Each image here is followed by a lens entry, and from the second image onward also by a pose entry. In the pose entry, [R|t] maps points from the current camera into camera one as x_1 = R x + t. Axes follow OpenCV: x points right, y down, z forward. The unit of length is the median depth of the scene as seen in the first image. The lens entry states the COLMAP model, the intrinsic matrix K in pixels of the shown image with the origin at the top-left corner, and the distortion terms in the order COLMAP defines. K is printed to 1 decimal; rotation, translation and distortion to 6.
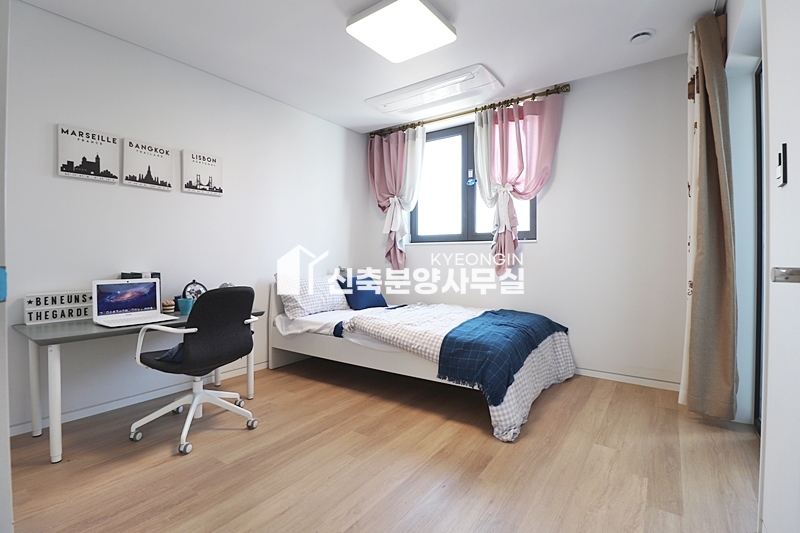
lens RADIAL K [[369.5, 0, 396.7], [0, 369.5, 265.9], [0, 0, 1]] dist [-0.002572, 0.000023]
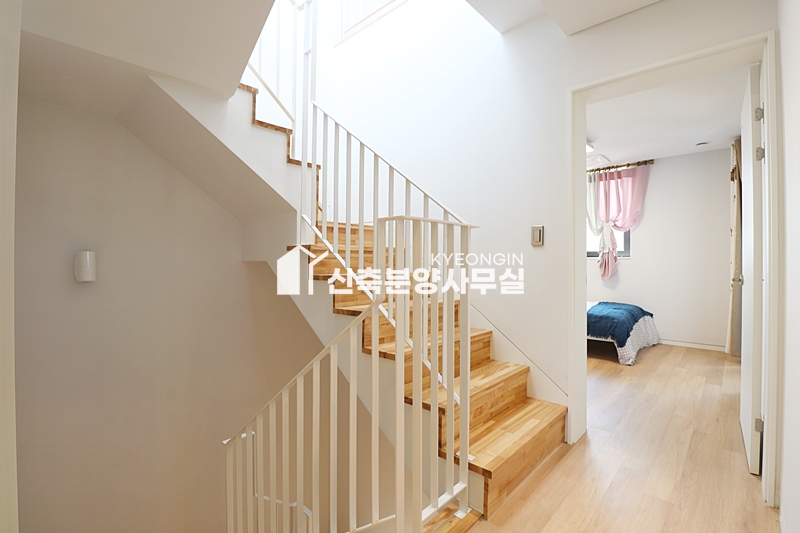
lens RADIAL K [[369.5, 0, 403.5], [0, 369.5, 267.6], [0, 0, 1]] dist [-0.002572, 0.000023]
pose [[0.995081, 0.003536, -0.099003, -0.420294], [-0.004401, 0.999954, -0.008525, -0.009846], [0.098968, 0.008919, 0.995051, -0.643449]]
